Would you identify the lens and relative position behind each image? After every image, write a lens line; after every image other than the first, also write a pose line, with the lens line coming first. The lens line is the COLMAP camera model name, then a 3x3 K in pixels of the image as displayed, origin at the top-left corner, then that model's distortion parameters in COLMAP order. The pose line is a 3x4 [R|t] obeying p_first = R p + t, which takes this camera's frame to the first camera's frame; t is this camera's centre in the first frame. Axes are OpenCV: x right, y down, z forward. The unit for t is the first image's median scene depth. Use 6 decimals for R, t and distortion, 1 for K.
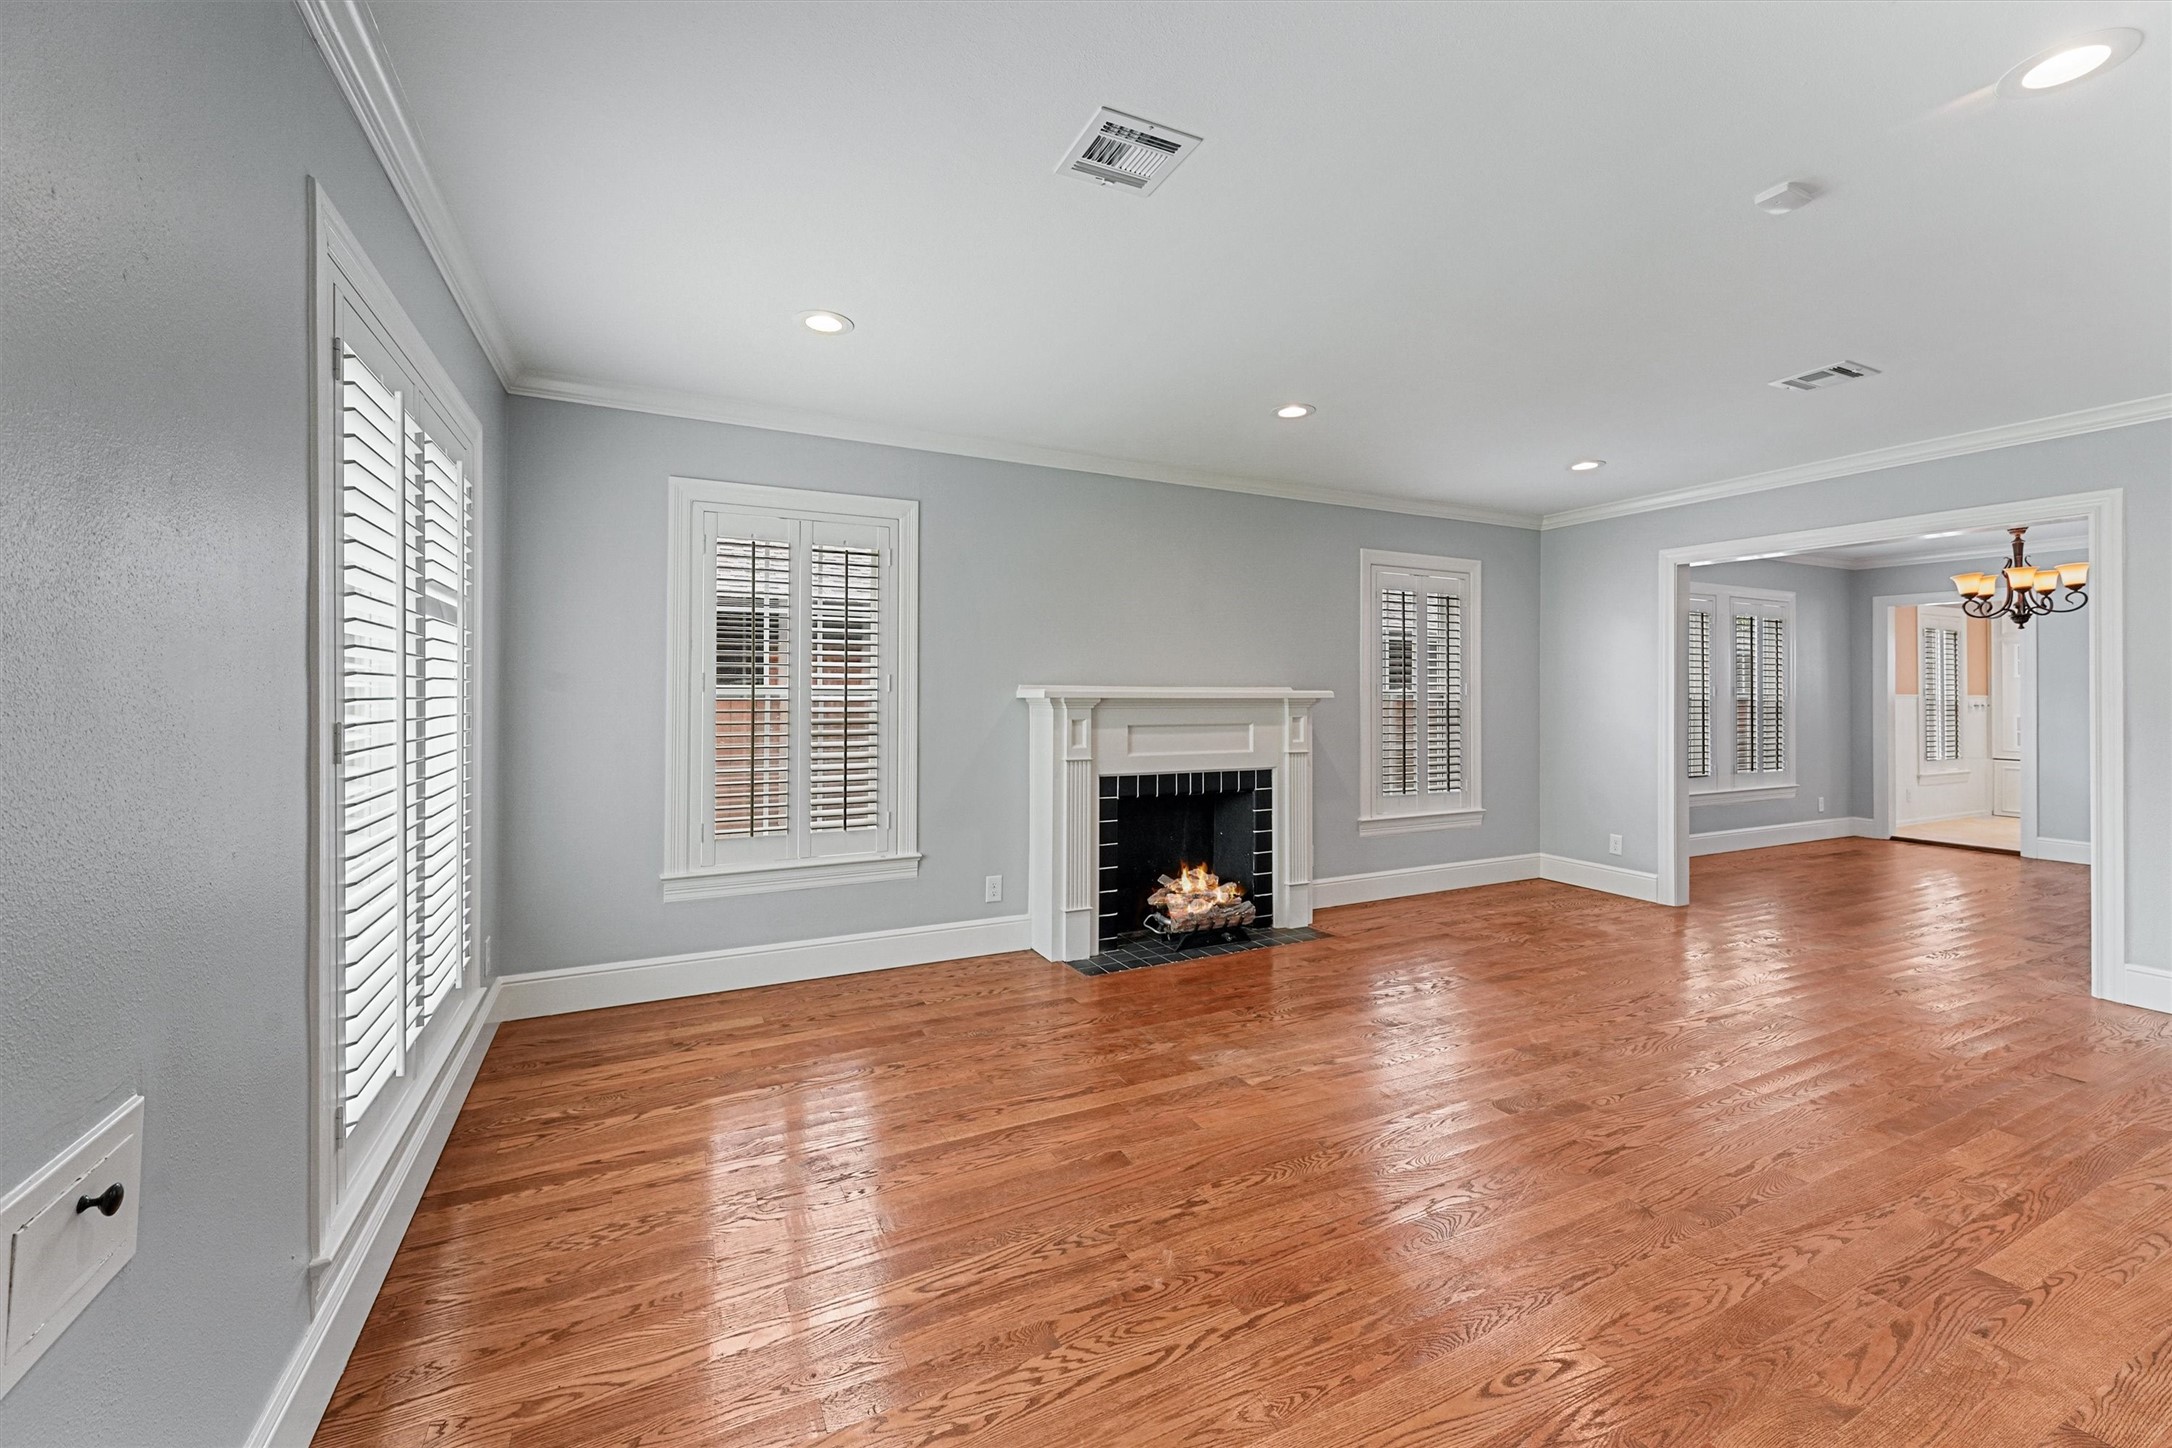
lens RADIAL K [[873.2, 0, 1080.1], [0, 873.2, 680.9], [0, 0, 1]] dist [0.017743, -0.006876]
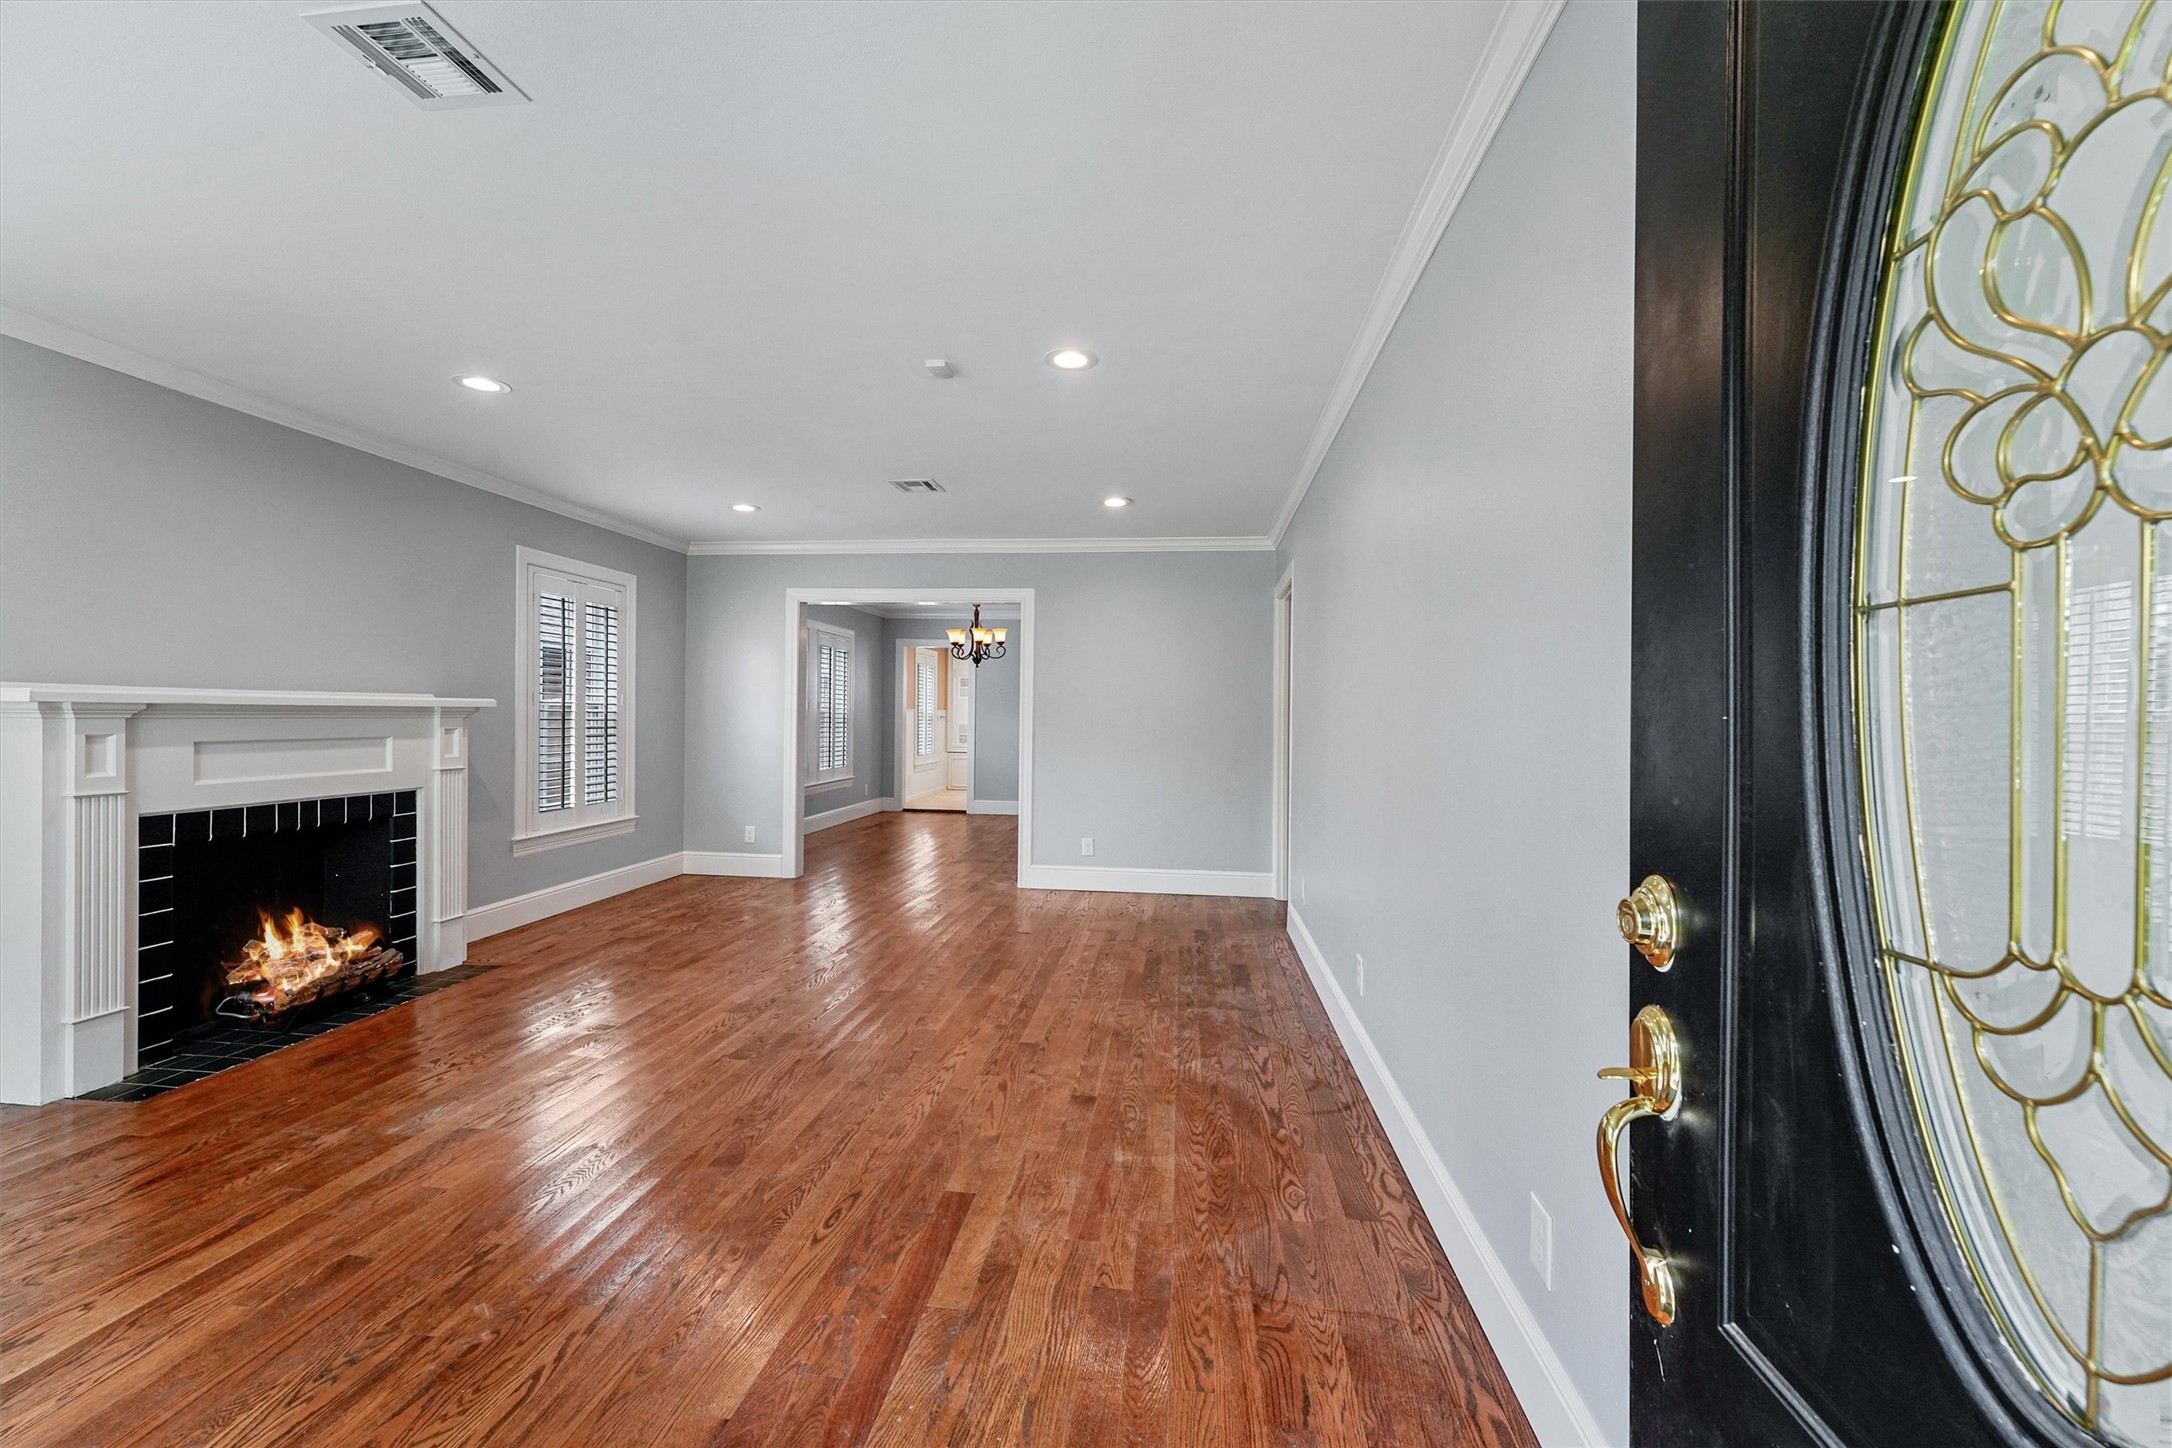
lens RADIAL K [[865.0, 0, 1081.1], [0, 865.0, 717.7], [0, 0, 1]] dist [0.016008, -0.005570]
pose [[0.551317, -0.000157, 0.834296, -0.144662], [-0.022621, 0.999630, 0.015136, 0.003292], [-0.833989, -0.027218, 0.551109, -0.004181]]
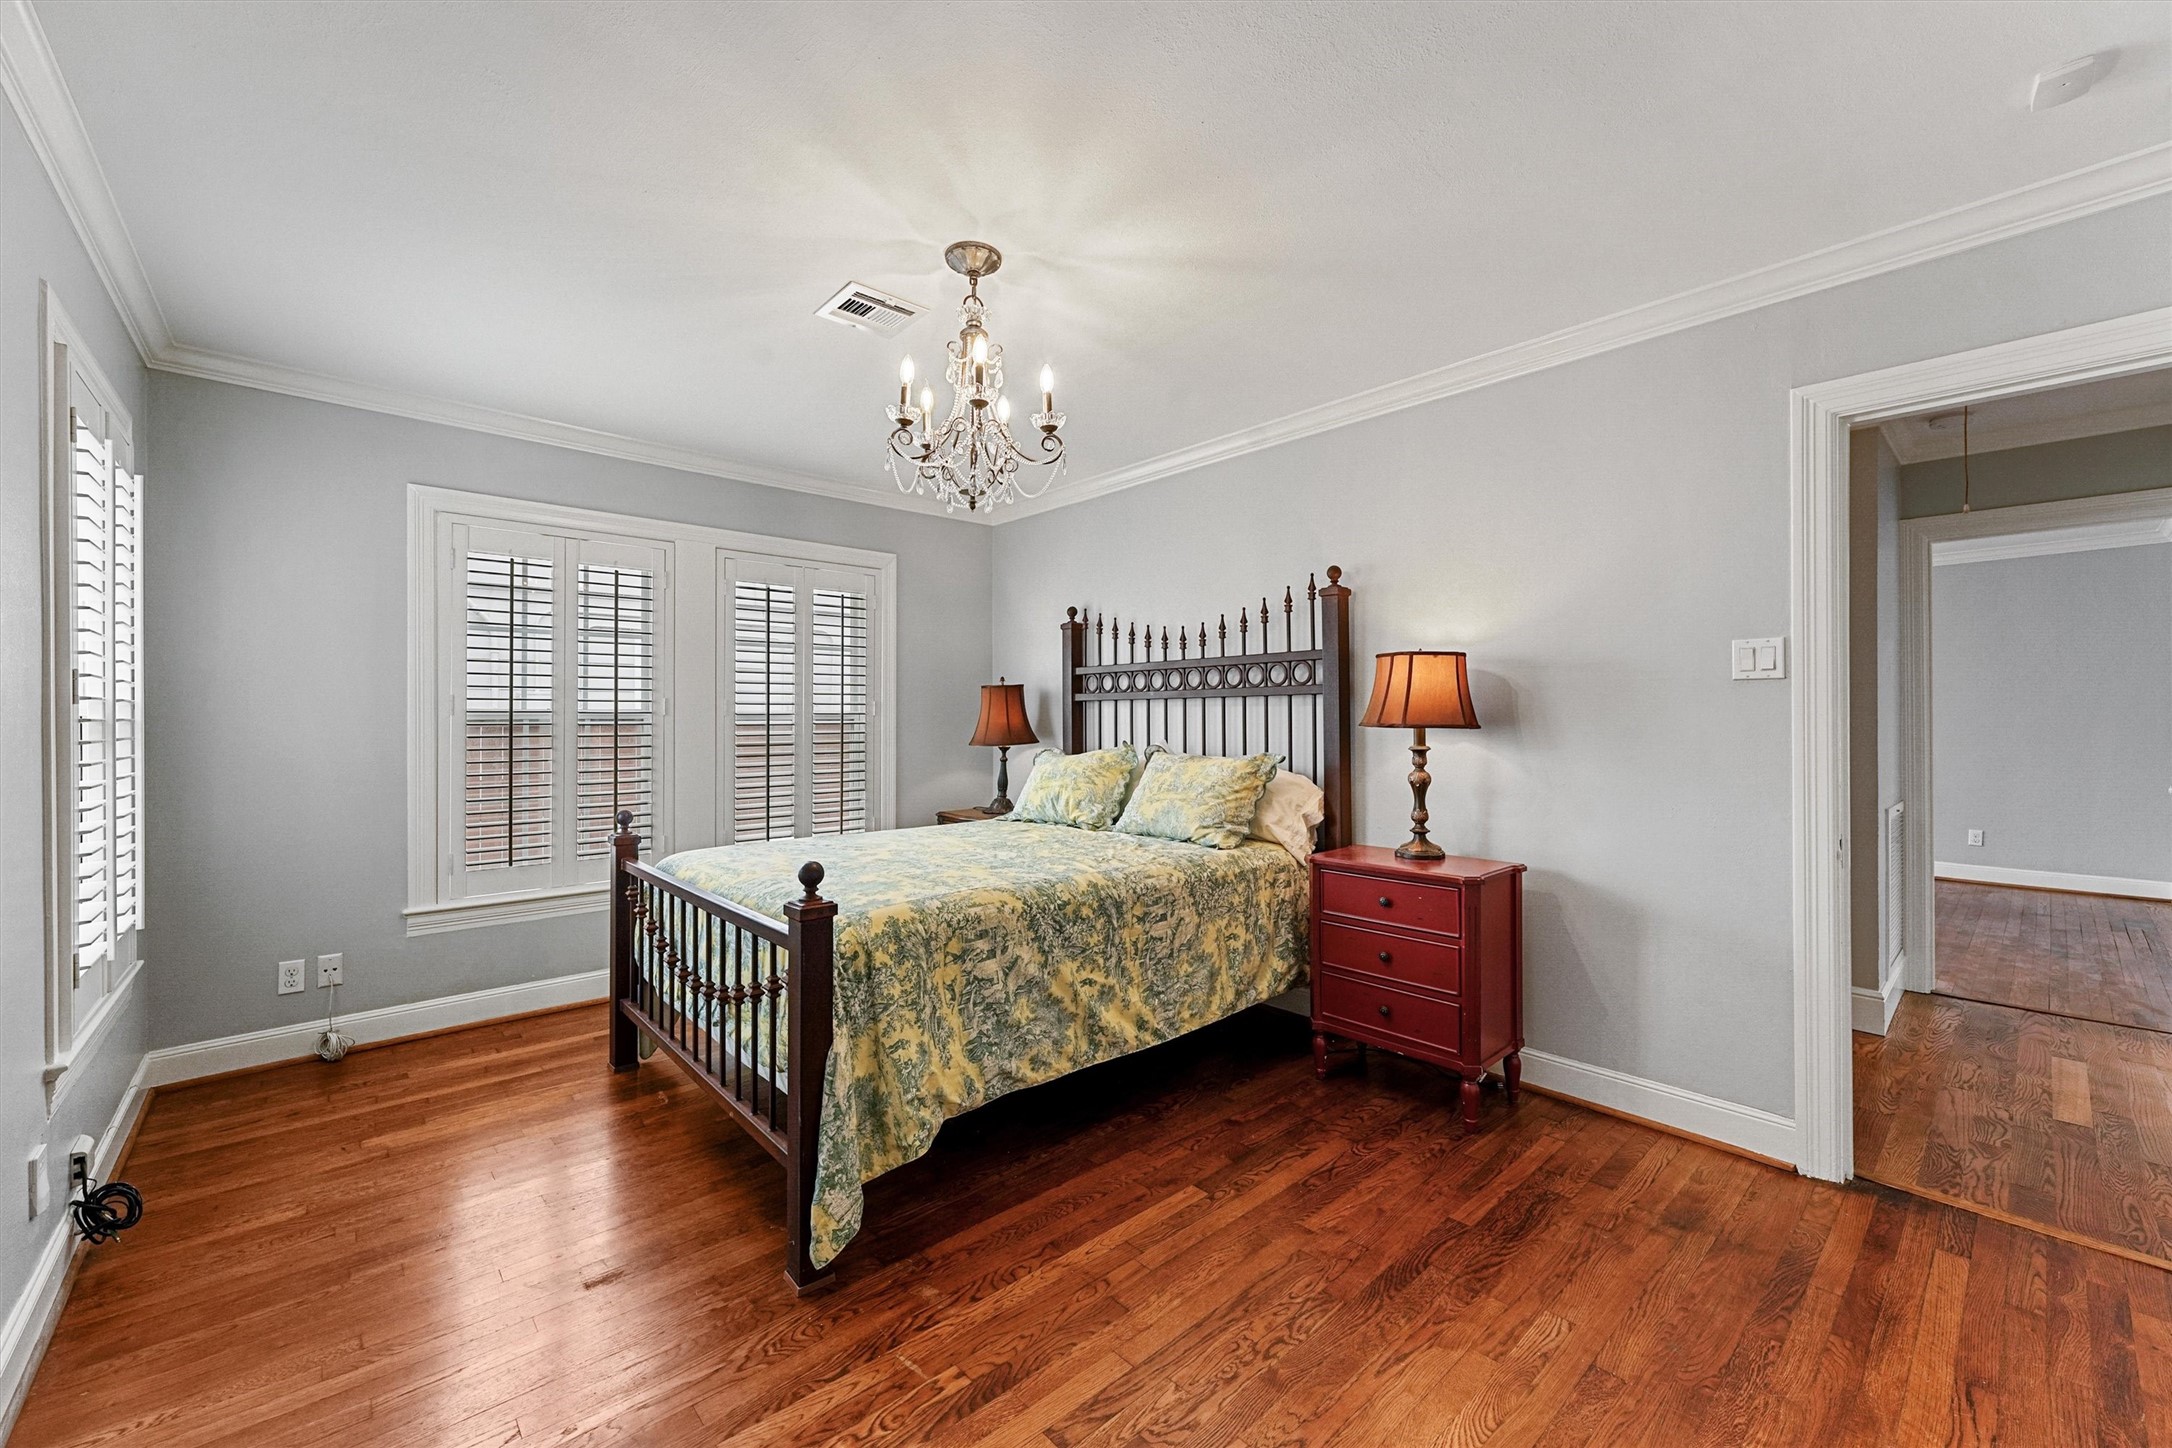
lens RADIAL K [[865.0, 0, 1081.1], [0, 865.0, 717.7], [0, 0, 1]] dist [0.016008, -0.005570]
pose [[0.964337, -0.001493, 0.264675, 0.772574], [-0.002977, 0.999860, 0.016490, 0.004767], [-0.264662, -0.016690, 0.964197, 0.313881]]
